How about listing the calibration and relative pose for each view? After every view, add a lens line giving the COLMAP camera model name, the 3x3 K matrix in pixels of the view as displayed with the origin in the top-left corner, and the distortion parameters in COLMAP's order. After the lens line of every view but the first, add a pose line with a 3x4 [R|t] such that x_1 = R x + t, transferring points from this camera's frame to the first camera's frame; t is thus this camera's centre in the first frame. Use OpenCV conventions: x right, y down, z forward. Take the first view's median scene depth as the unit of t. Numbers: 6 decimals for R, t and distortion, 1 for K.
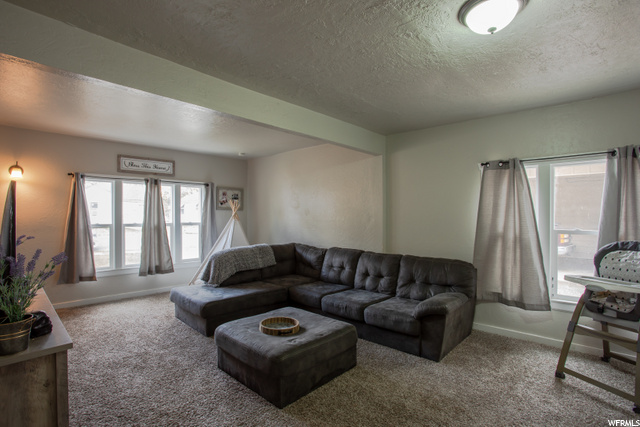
lens RADIAL K [[311.4, 0, 317.5], [0, 311.4, 215.4], [0, 0, 1]] dist [-0.042179, 0.001068]
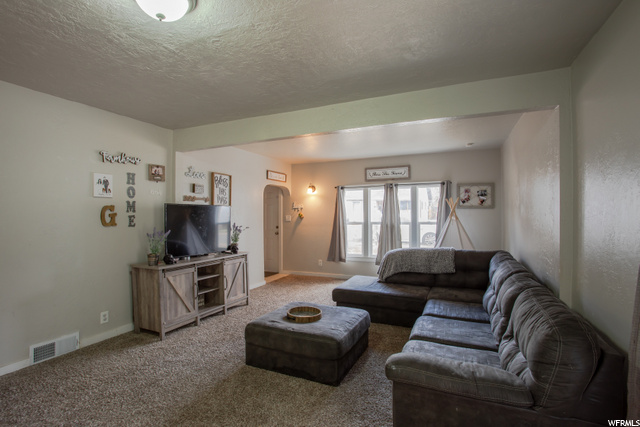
lens RADIAL K [[311.4, 0, 317.5], [0, 311.4, 215.4], [0, 0, 1]] dist [-0.042179, 0.001068]
pose [[0.331501, -0.002338, -0.943452, 0.504500], [0.005348, 0.999986, -0.000599, 0.000673], [0.943440, -0.004847, 0.331509, 0.358201]]
